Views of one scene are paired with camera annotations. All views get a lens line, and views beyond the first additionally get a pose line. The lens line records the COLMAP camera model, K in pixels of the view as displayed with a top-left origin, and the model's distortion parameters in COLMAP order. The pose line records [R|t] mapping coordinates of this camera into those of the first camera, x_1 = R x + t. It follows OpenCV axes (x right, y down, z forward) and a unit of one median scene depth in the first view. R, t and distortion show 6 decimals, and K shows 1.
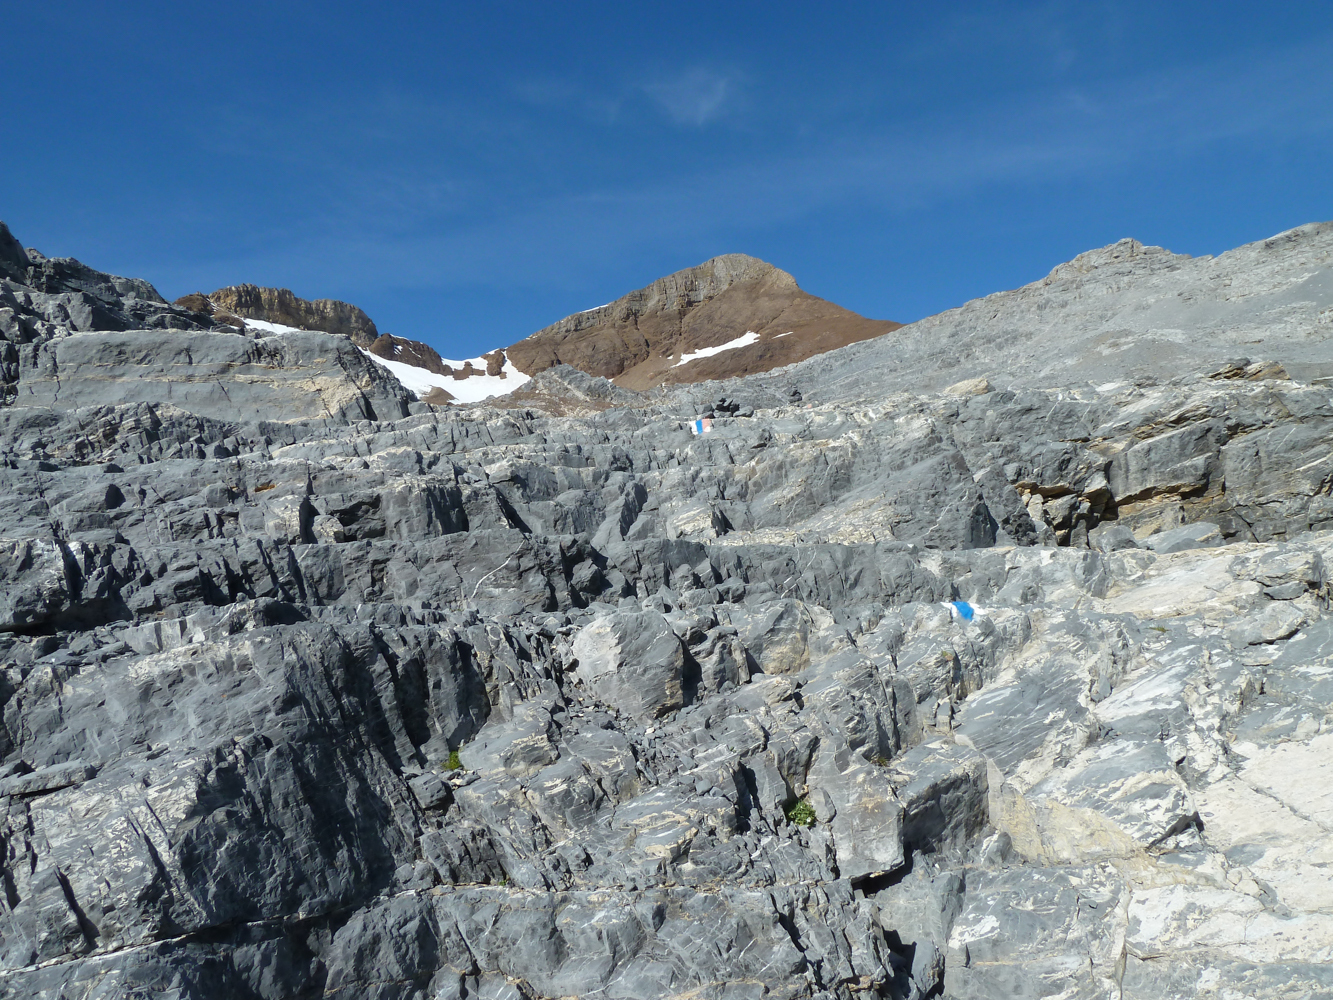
lens RADIAL K [[961.0, 0, 664.1], [0, 961.0, 503.5], [0, 0, 1]] dist [0.013820, -0.001078]
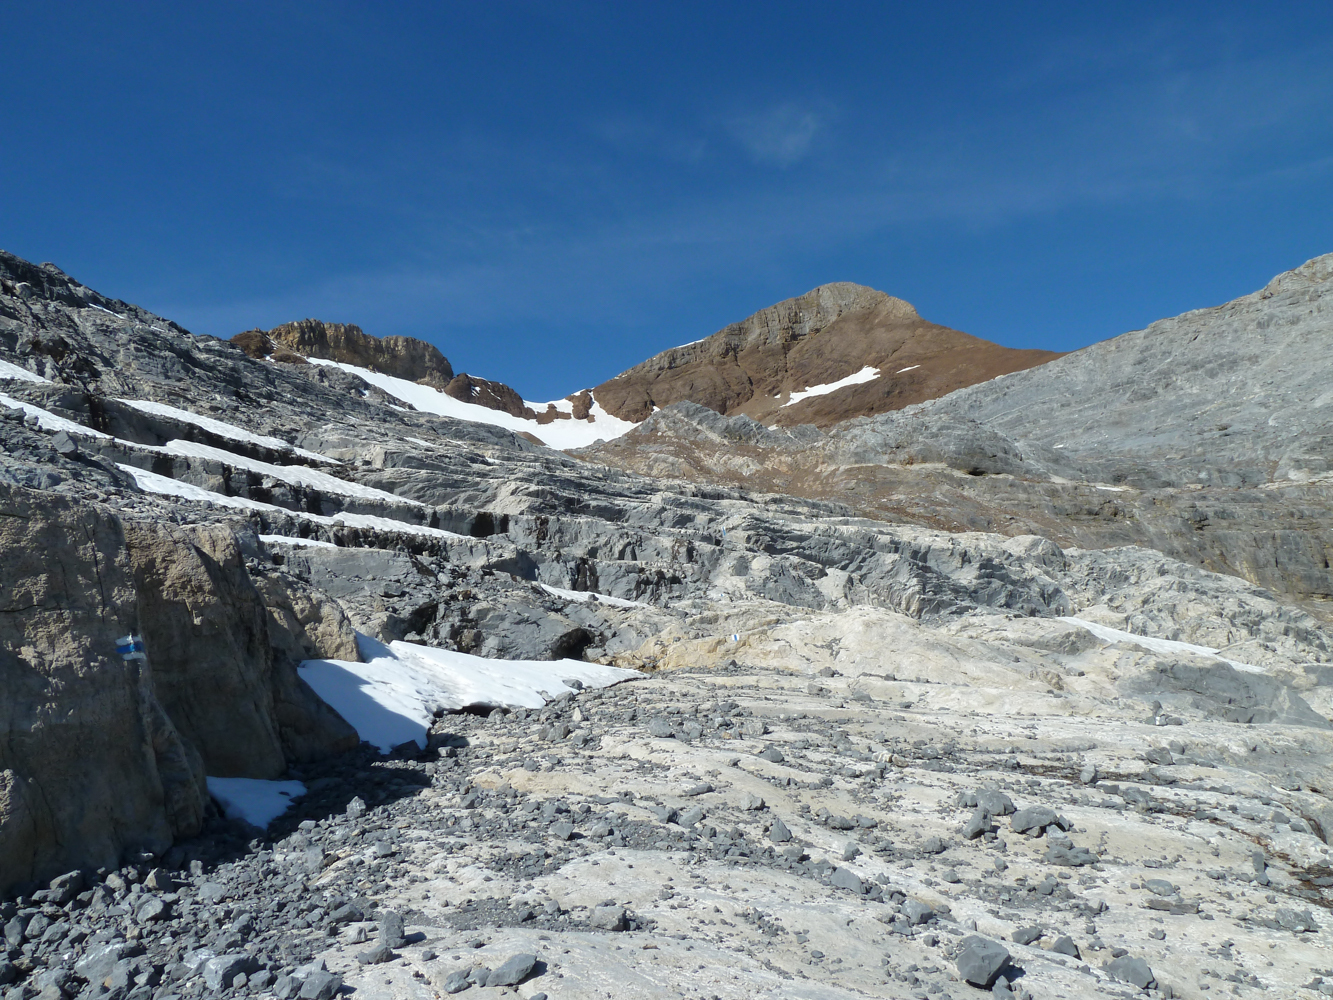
lens RADIAL K [[961.0, 0, 667.6], [0, 961.0, 500.6], [0, 0, 1]] dist [0.013820, -0.001078]
pose [[0.998290, -0.006884, -0.058051, -0.046463], [0.003925, 0.998694, -0.050938, -0.012097], [0.058326, 0.050623, 0.997013, 0.123072]]
